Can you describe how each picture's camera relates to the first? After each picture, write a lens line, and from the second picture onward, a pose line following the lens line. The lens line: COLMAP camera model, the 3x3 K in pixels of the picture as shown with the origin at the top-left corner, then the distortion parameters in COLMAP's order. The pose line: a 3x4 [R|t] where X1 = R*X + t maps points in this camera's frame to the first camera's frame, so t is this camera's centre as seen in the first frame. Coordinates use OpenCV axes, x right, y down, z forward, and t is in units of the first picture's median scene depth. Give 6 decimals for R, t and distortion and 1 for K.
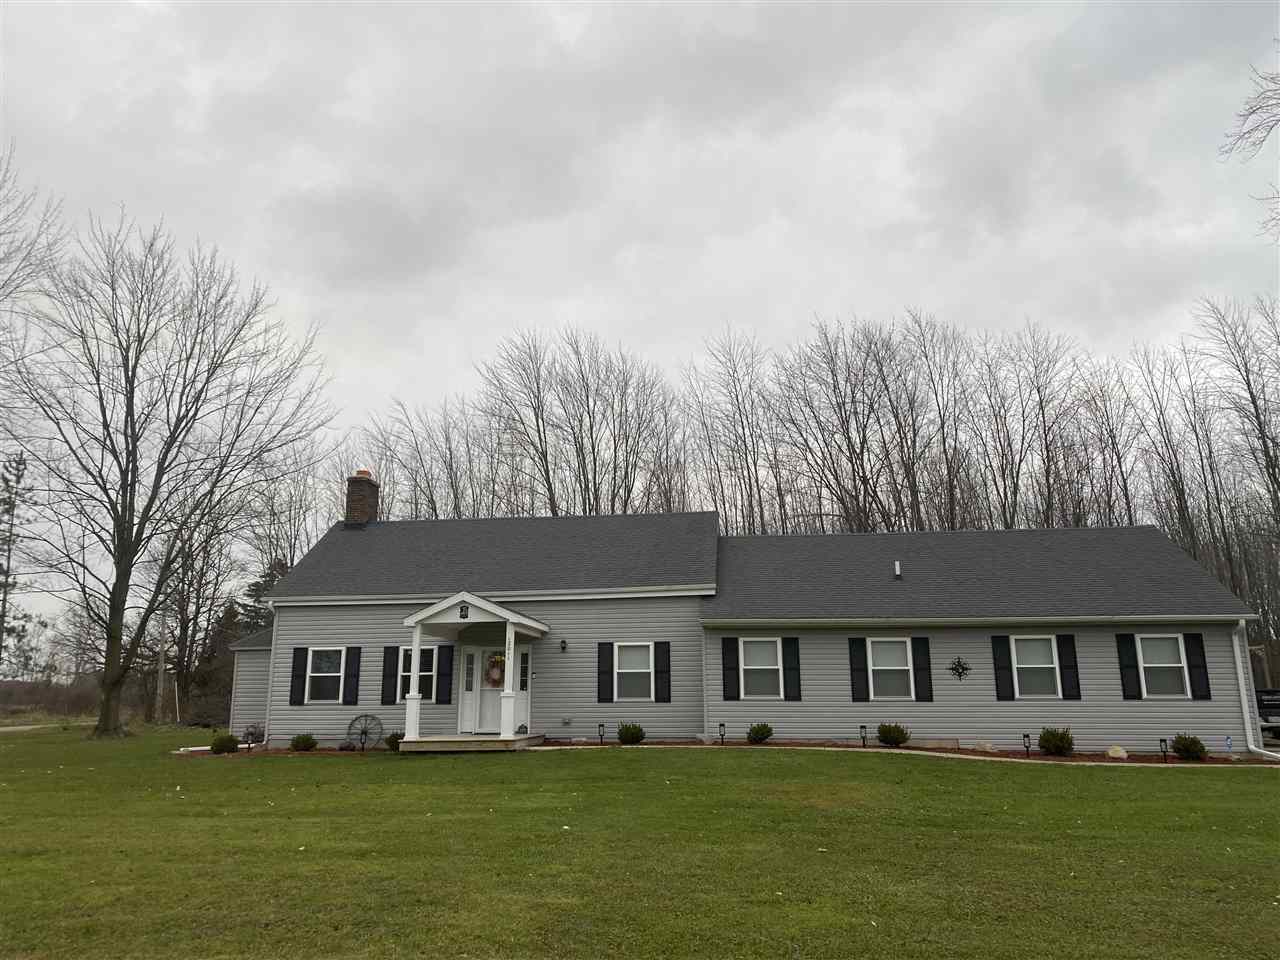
lens RADIAL K [[953.7, 0, 640.0], [0, 953.7, 480.0], [0, 0, 1]] dist [0.055282, -0.119626]
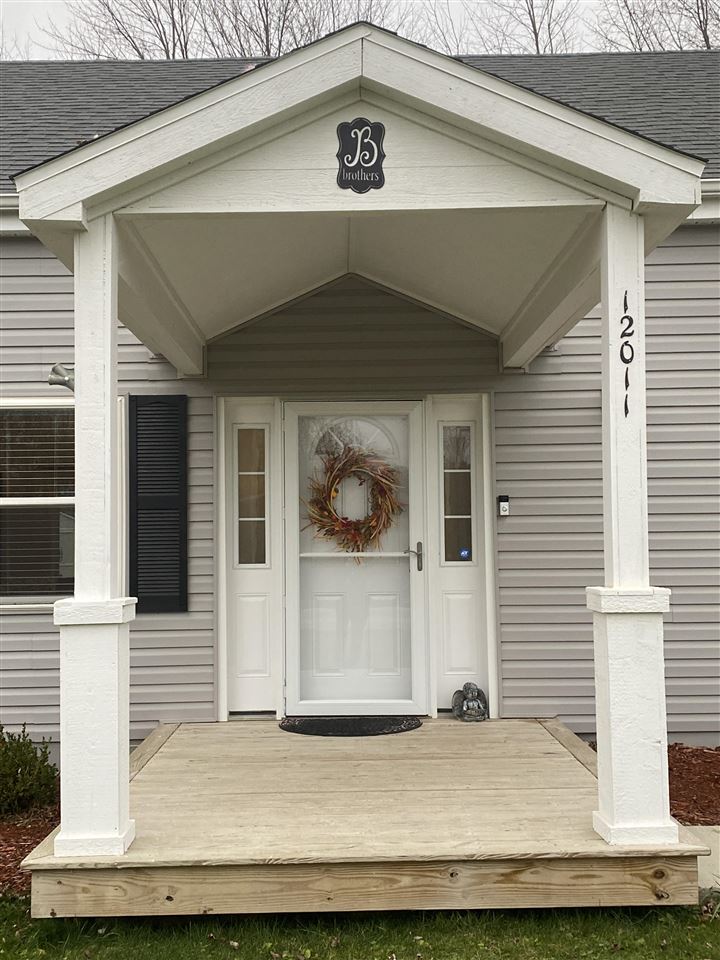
lens RADIAL K [[1111.2, 0, 360.0], [0, 1111.2, 480.0], [0, 0, 1]] dist [0.012290, 0.009369]
pose [[0.993004, -0.004558, 0.117990, -0.187717], [-0.015216, 0.985984, 0.166146, 0.146847], [-0.117093, -0.166779, 0.979017, 0.703122]]
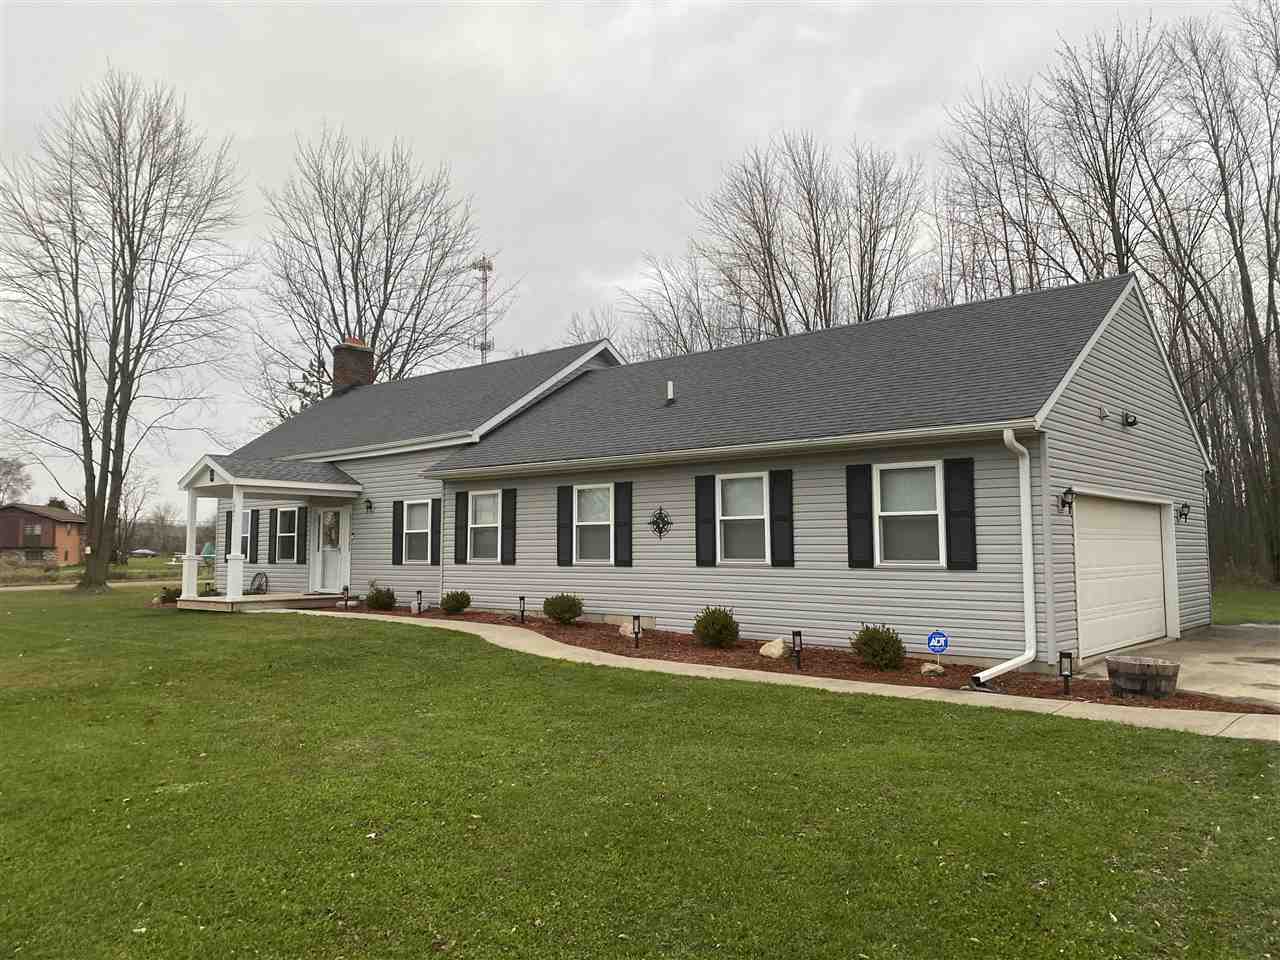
lens RADIAL K [[953.7, 0, 640.0], [0, 953.7, 480.0], [0, 0, 1]] dist [0.055282, -0.119626]
pose [[0.828874, -0.039965, -0.558006, 0.669906], [0.120834, 0.986690, 0.108821, 0.078573], [0.546230, -0.157625, 0.822671, 0.375243]]
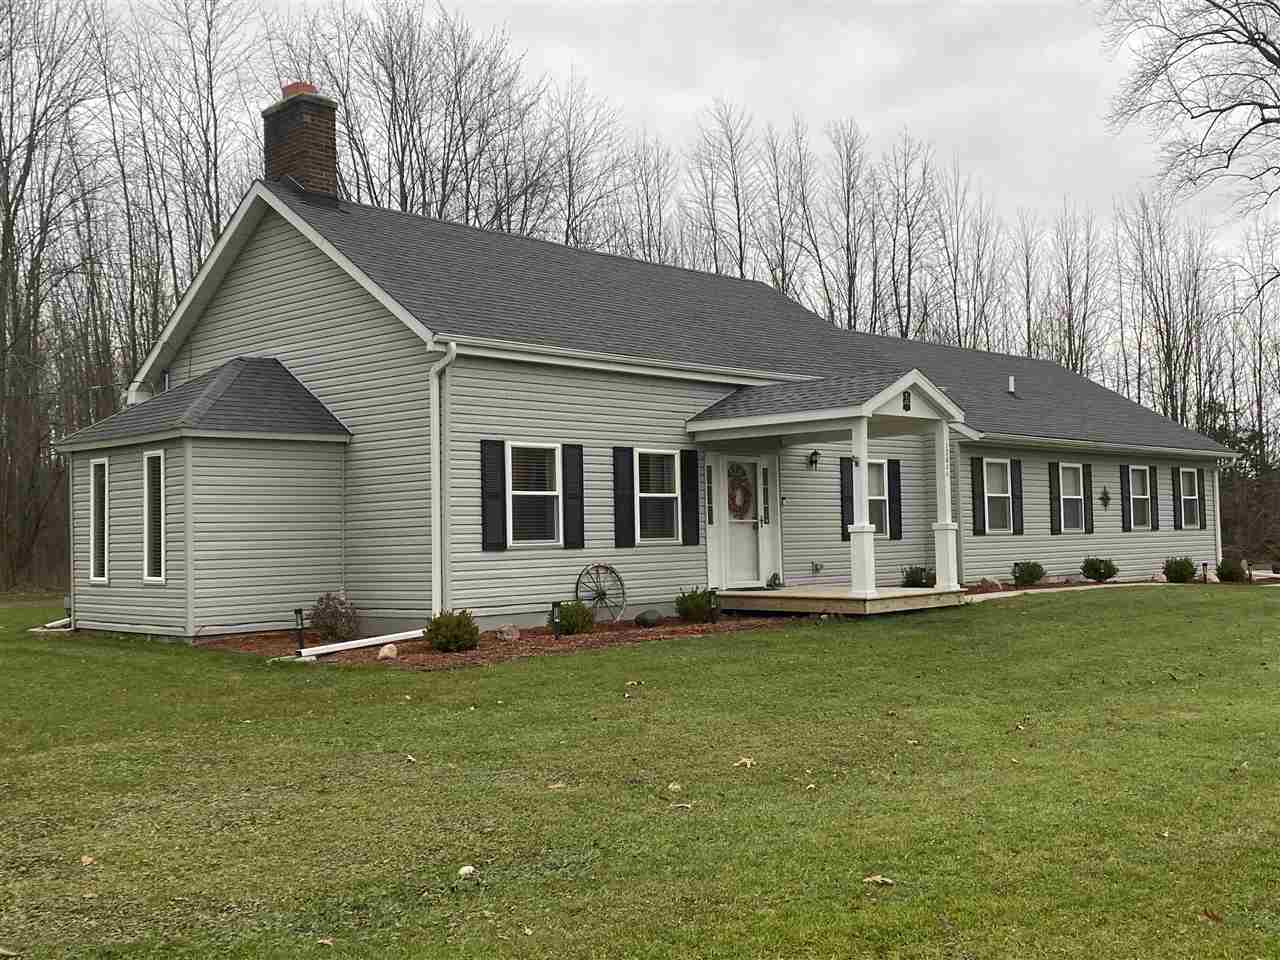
lens RADIAL K [[1371.3, 0, 640.0], [0, 1371.3, 480.0], [0, 0, 1]] dist [0.119094, -0.001415]
pose [[0.599281, 0.025513, 0.800132, -0.924255], [-0.160134, 0.983112, 0.088589, 0.122884], [-0.784360, -0.181218, 0.593245, 0.522232]]
